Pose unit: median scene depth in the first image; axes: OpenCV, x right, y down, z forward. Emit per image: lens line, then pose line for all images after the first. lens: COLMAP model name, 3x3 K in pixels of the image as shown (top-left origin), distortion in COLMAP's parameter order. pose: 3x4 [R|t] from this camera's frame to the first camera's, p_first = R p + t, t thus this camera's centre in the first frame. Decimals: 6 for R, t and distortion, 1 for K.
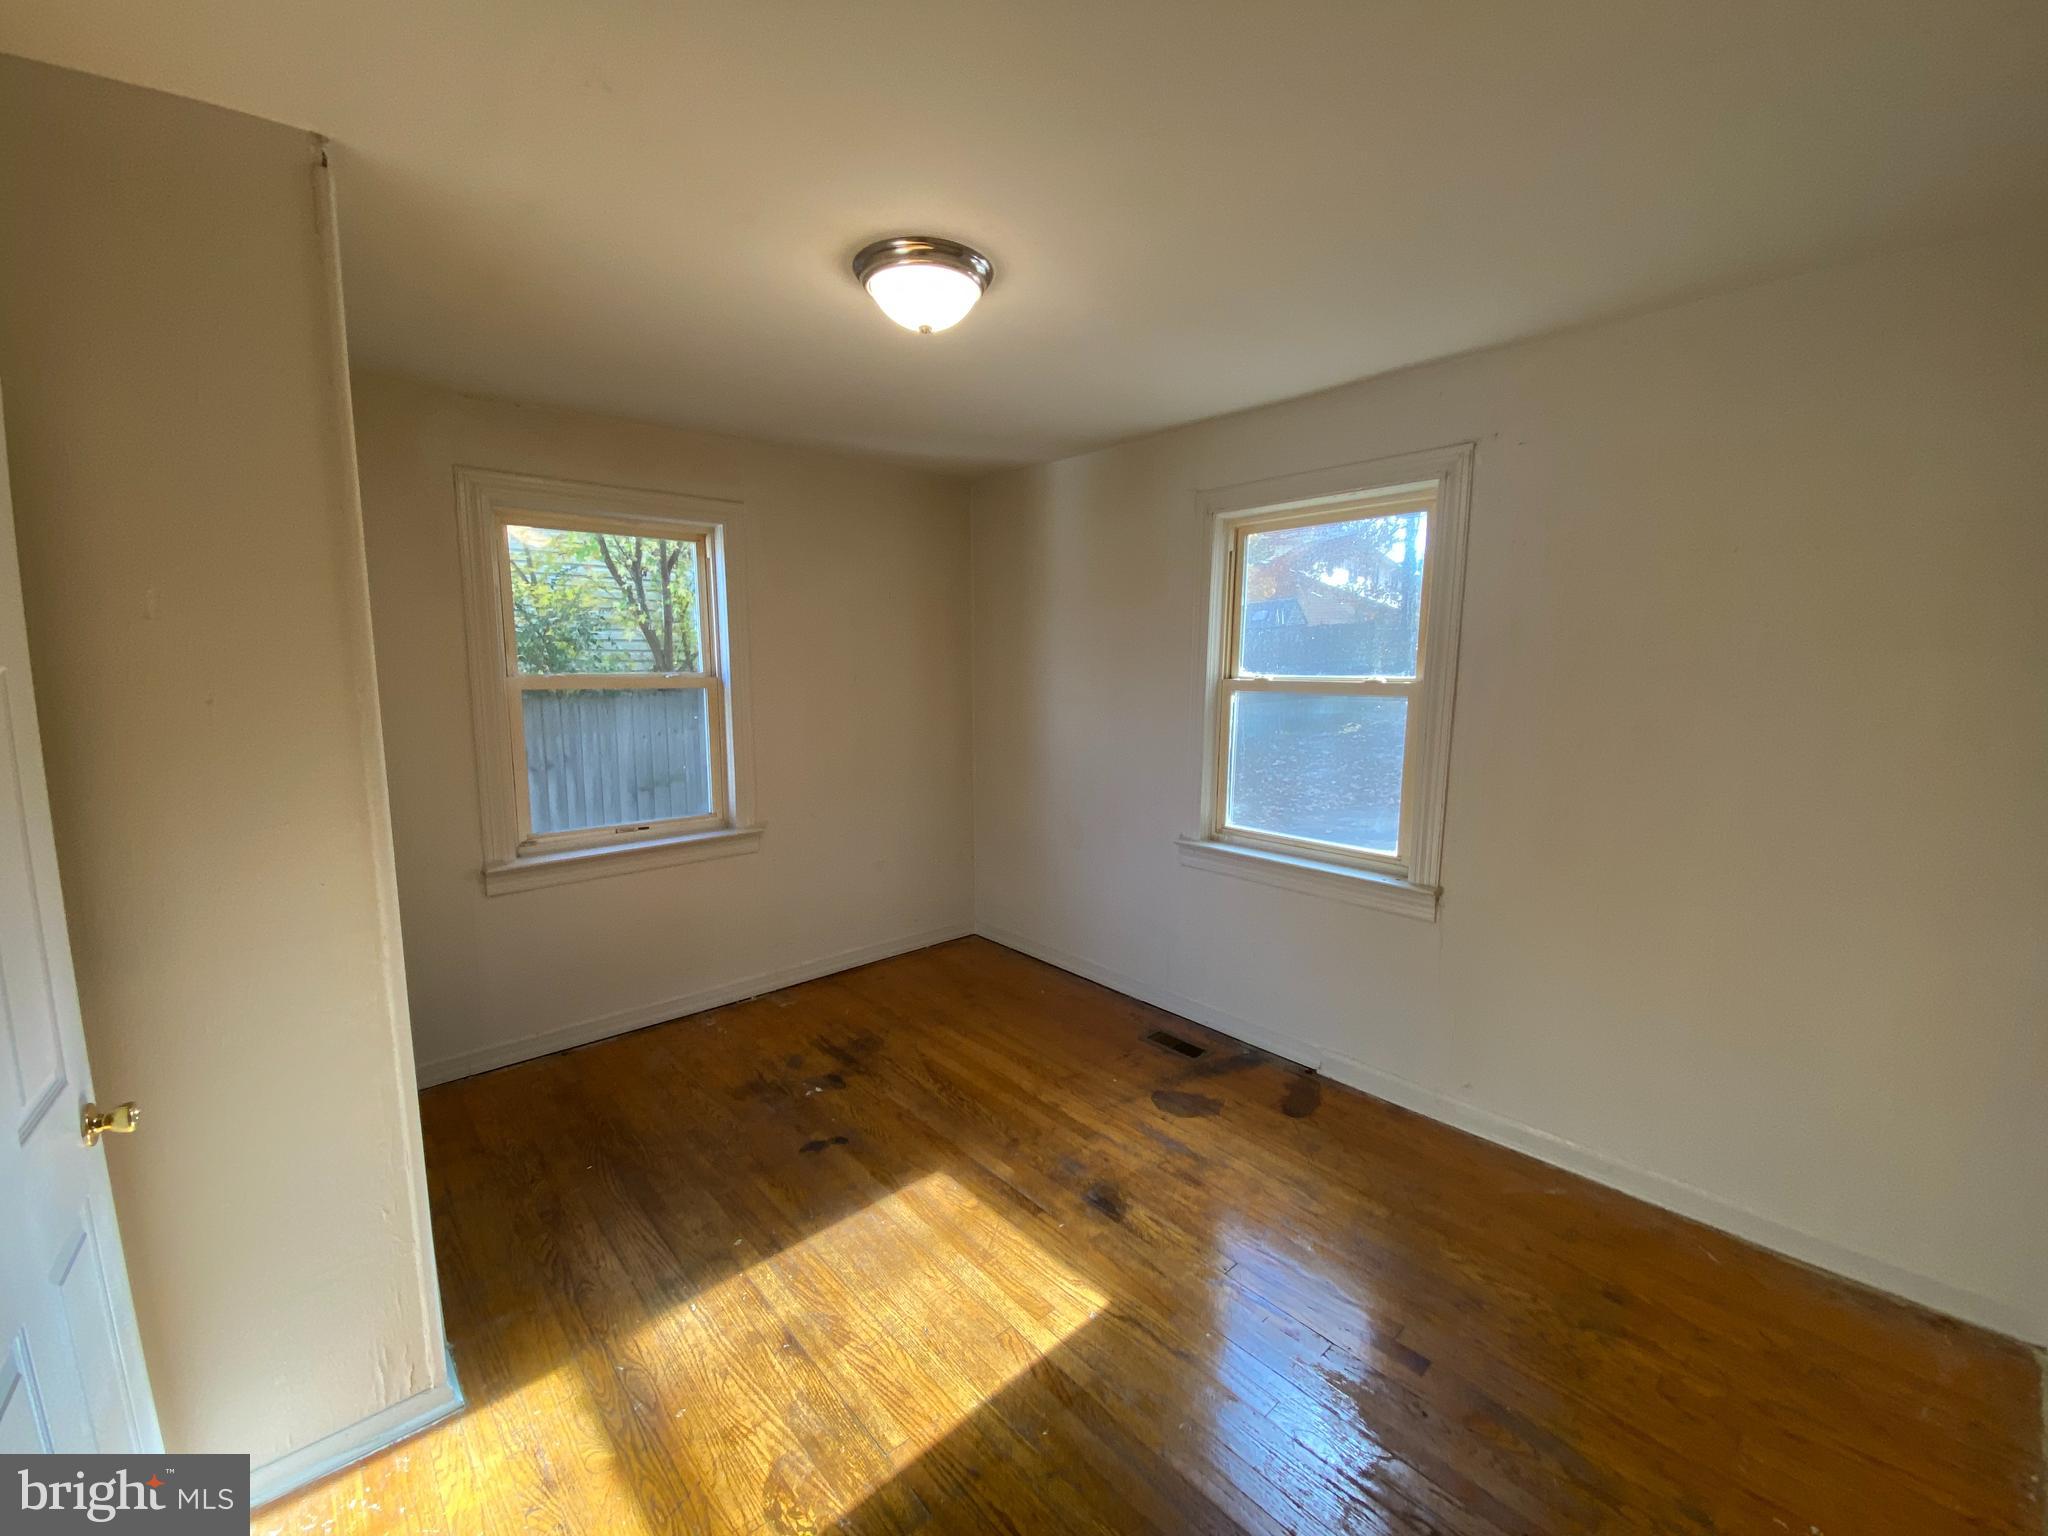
lens RADIAL K [[843.3, 0, 1027.2], [0, 843.3, 769.8], [0, 0, 1]] dist [0.033045, -0.022295]
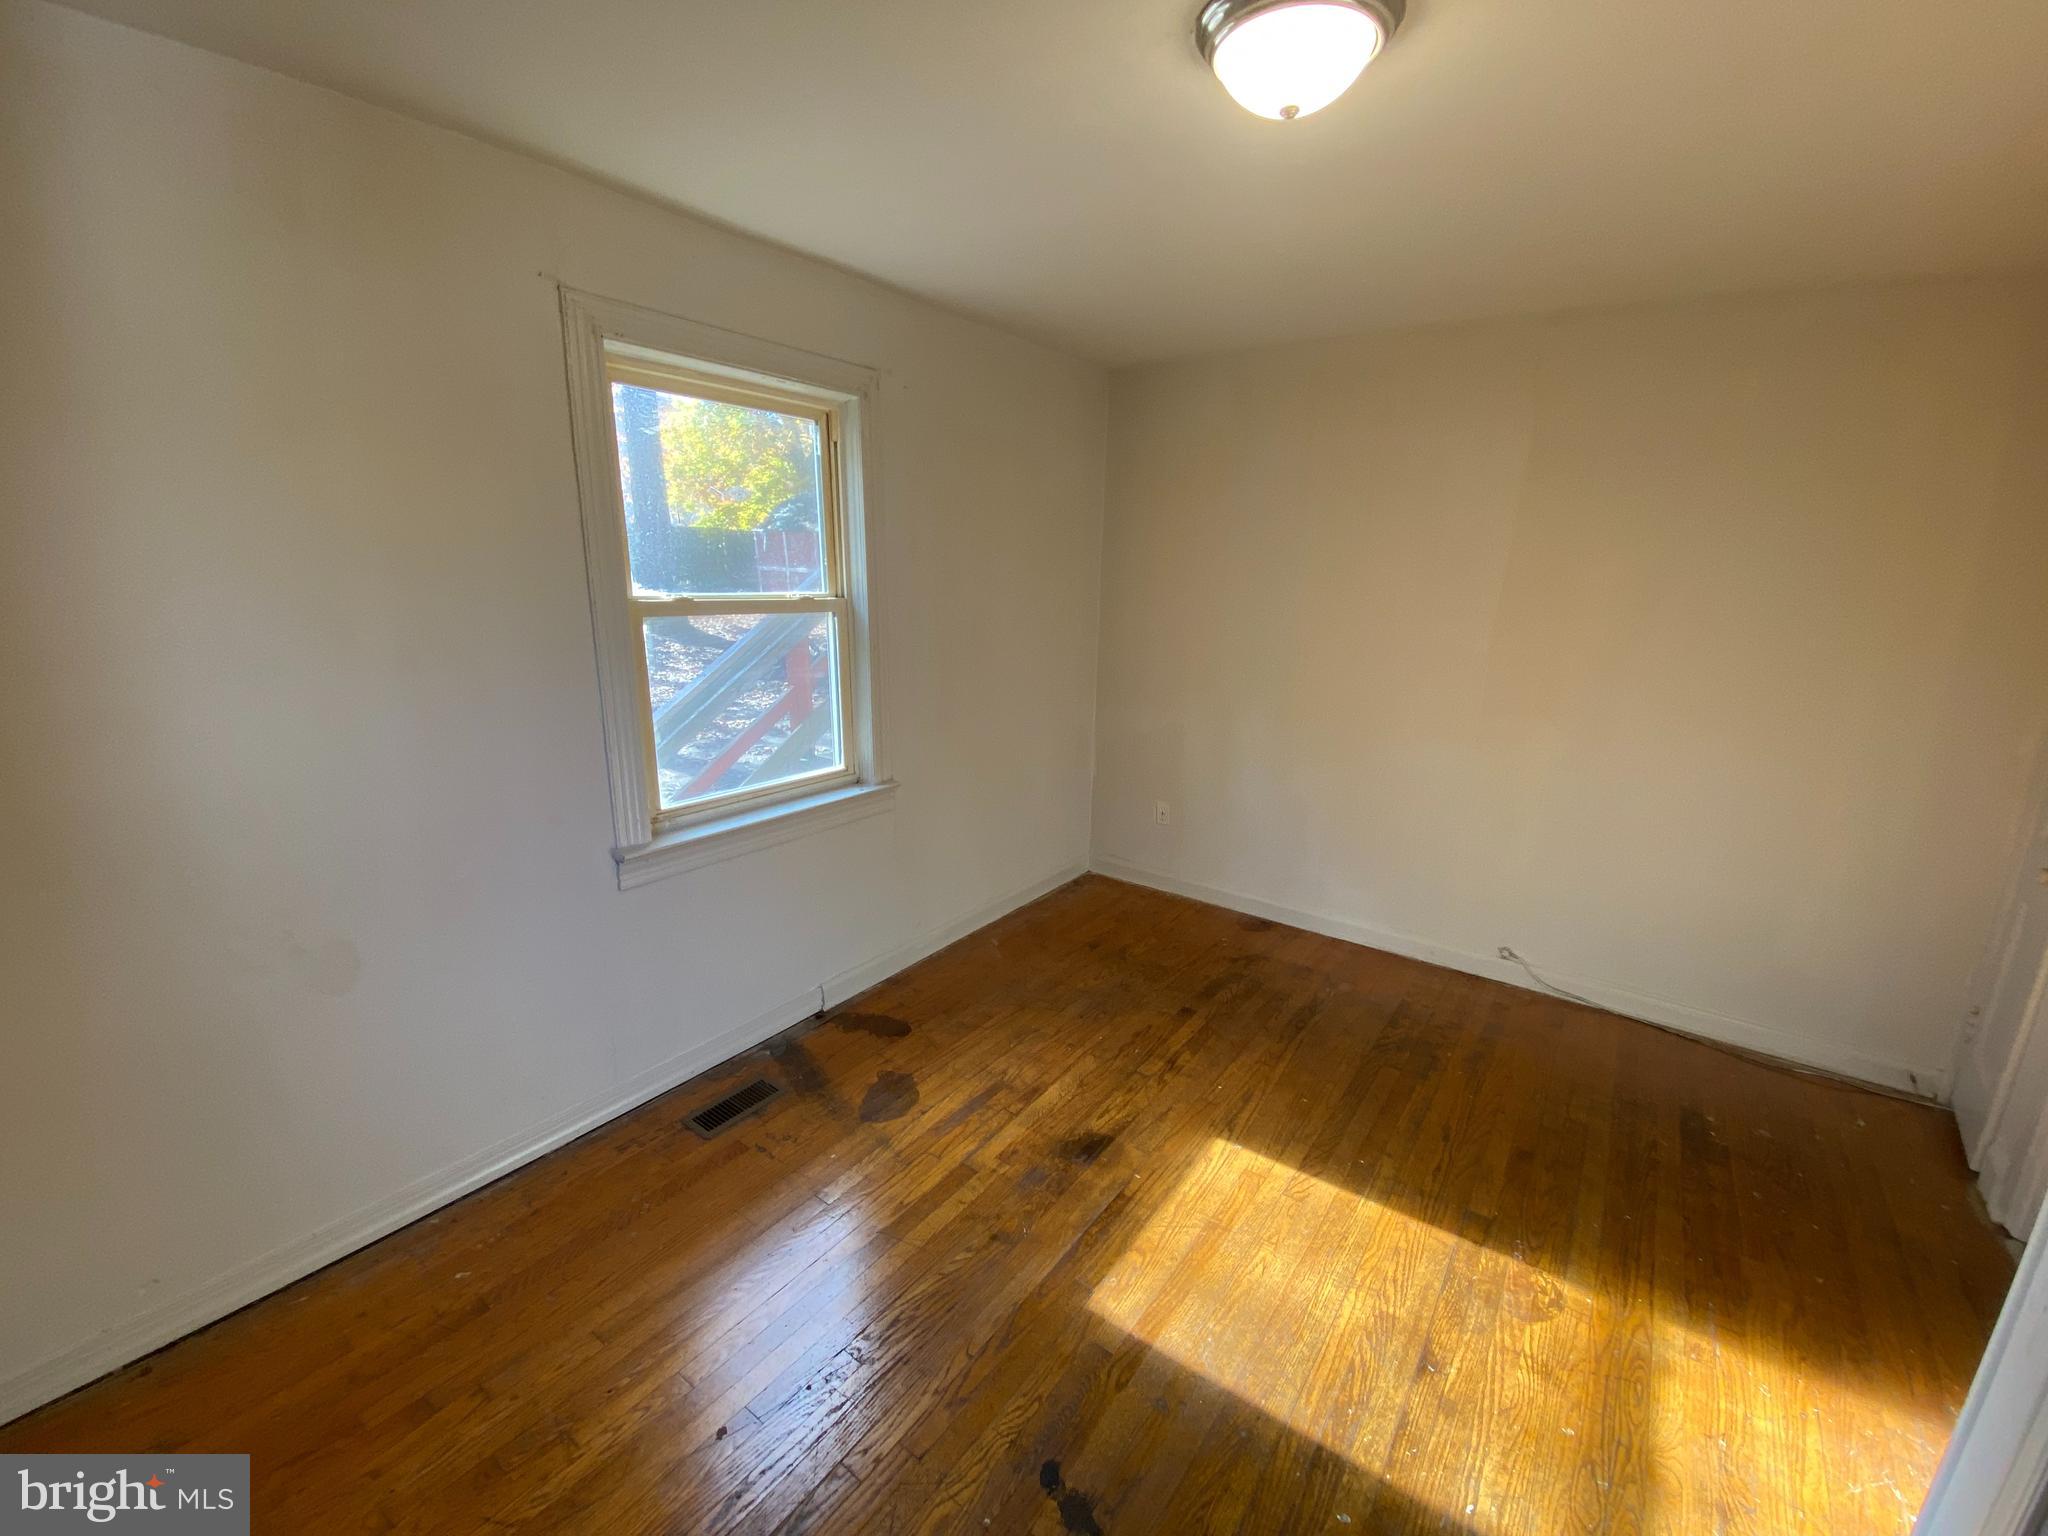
lens RADIAL K [[843.3, 0, 1027.2], [0, 843.3, 769.8], [0, 0, 1]] dist [0.033045, -0.022295]
pose [[-0.207733, -0.239730, 0.948355, -0.773163], [0.111460, 0.957389, 0.266428, -0.189322], [-0.971815, 0.161049, -0.172161, 1.263477]]
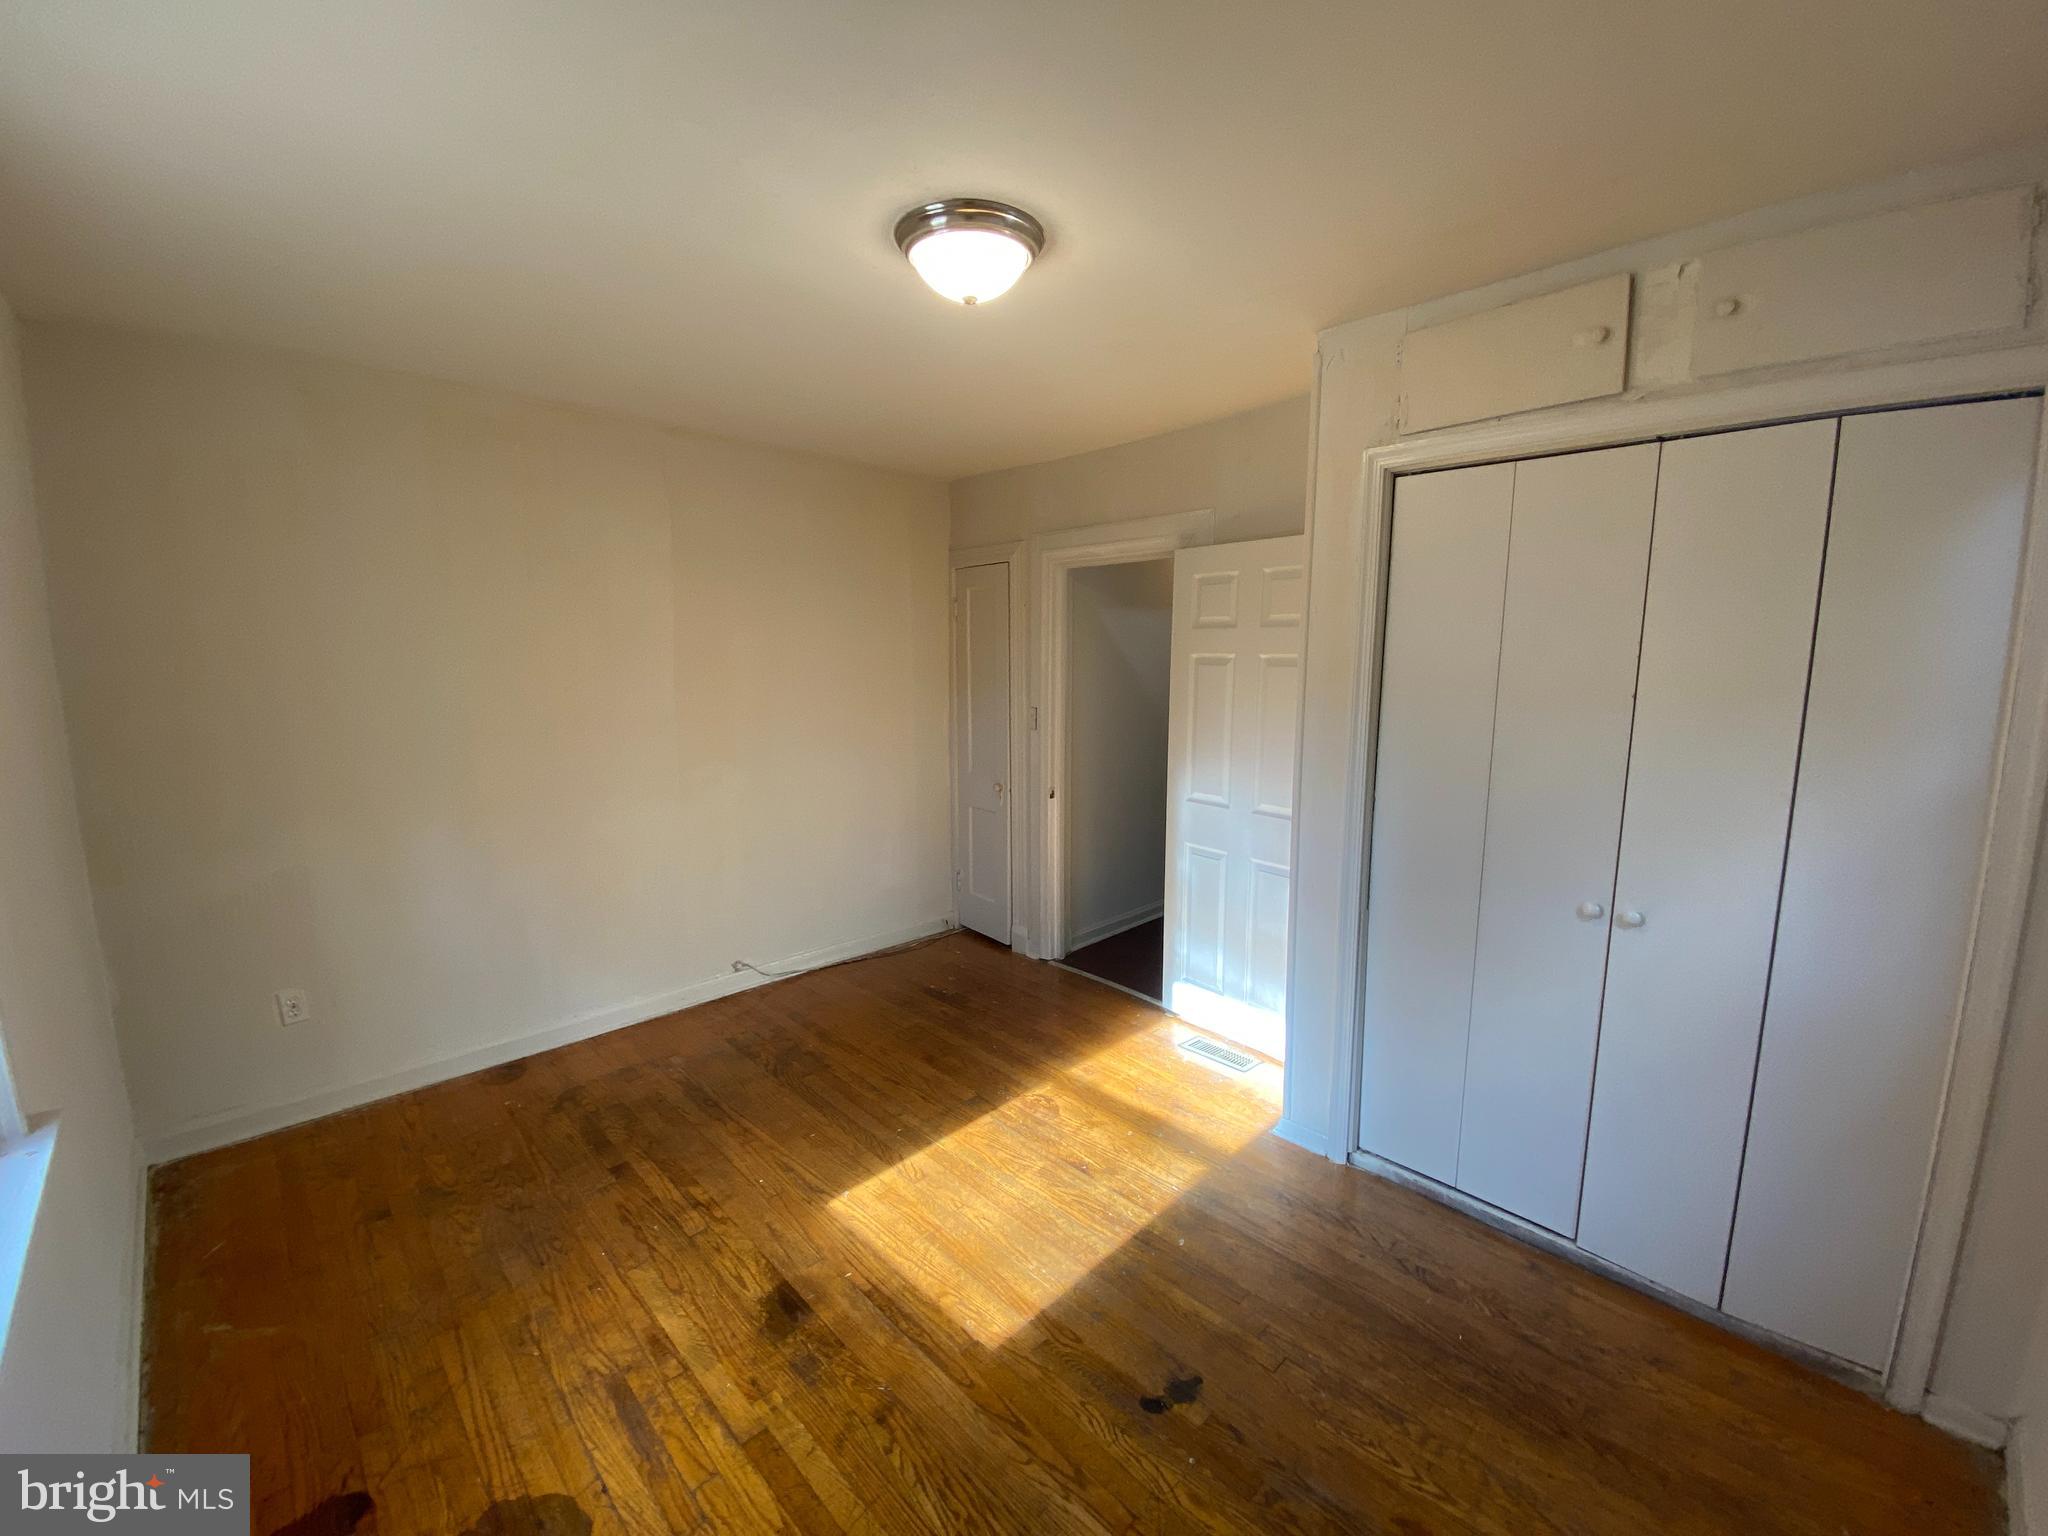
lens RADIAL K [[843.3, 0, 1027.2], [0, 843.3, 769.8], [0, 0, 1]] dist [0.033045, -0.022295]
pose [[-0.999201, 0.008416, -0.039080, -0.126353], [-0.002902, 0.959738, 0.280882, -0.257111], [0.039870, 0.280771, -0.958946, 1.807077]]
